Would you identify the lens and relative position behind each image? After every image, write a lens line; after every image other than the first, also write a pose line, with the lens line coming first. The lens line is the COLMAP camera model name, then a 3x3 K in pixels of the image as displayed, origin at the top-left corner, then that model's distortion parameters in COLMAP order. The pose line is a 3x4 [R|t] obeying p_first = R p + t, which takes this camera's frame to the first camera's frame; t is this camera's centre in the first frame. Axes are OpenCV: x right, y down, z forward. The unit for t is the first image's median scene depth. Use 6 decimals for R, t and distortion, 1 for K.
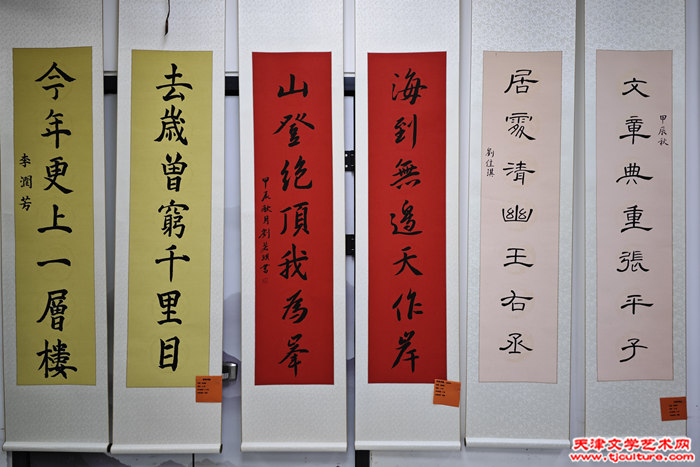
lens RADIAL K [[485.6, 0, 354.0], [0, 485.6, 240.6], [0, 0, 1]] dist [0.038629, -0.030739]
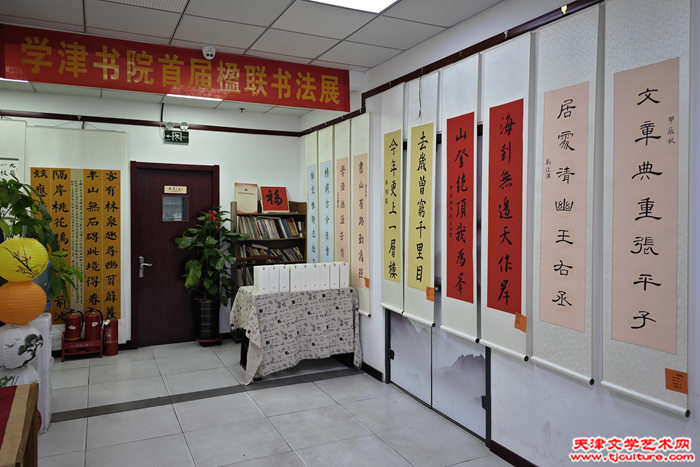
lens RADIAL K [[485.6, 0, 341.5], [0, 485.6, 212.5], [0, 0, 1]] dist [0.038629, -0.030739]
pose [[0.416637, 0.011516, -0.909000, 1.330327], [-0.000998, 0.999925, 0.012211, -0.050215], [0.909072, -0.004180, 0.416617, -0.147560]]
